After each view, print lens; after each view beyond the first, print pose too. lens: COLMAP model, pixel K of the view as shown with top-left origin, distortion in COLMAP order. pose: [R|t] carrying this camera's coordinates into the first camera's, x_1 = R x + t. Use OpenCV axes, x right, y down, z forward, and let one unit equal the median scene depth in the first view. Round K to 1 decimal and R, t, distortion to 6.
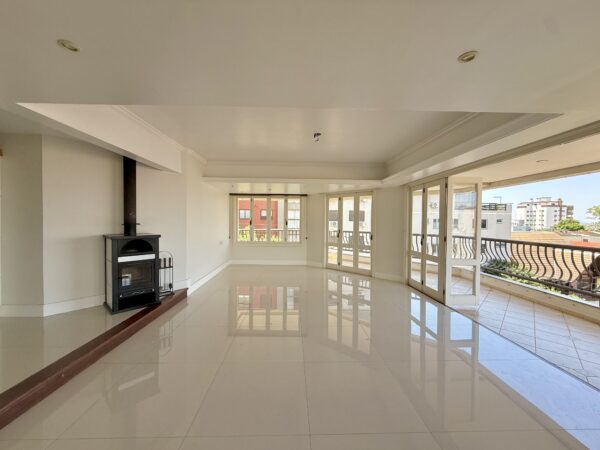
lens RADIAL K [[242.0, 0, 300.0], [0, 242.0, 225.0], [0, 0, 1]] dist [0.001660, 0.000151]
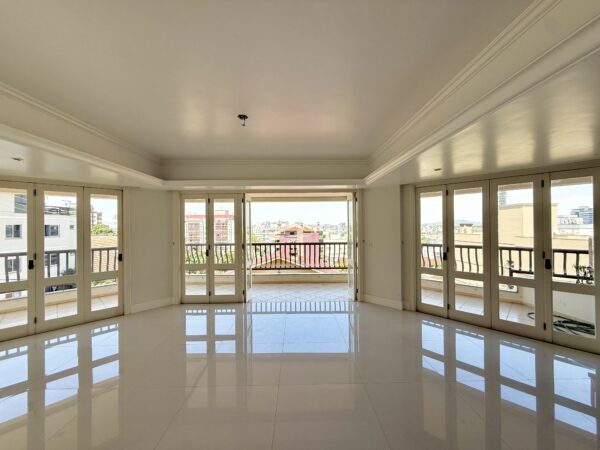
lens RADIAL K [[242.0, 0, 300.0], [0, 242.0, 225.0], [0, 0, 1]] dist [0.001660, 0.000151]
pose [[-0.004516, -0.004553, 0.999979, -0.608987], [0.022333, 0.999740, 0.004653, -0.048979], [-0.999740, 0.022353, -0.004414, 0.785766]]
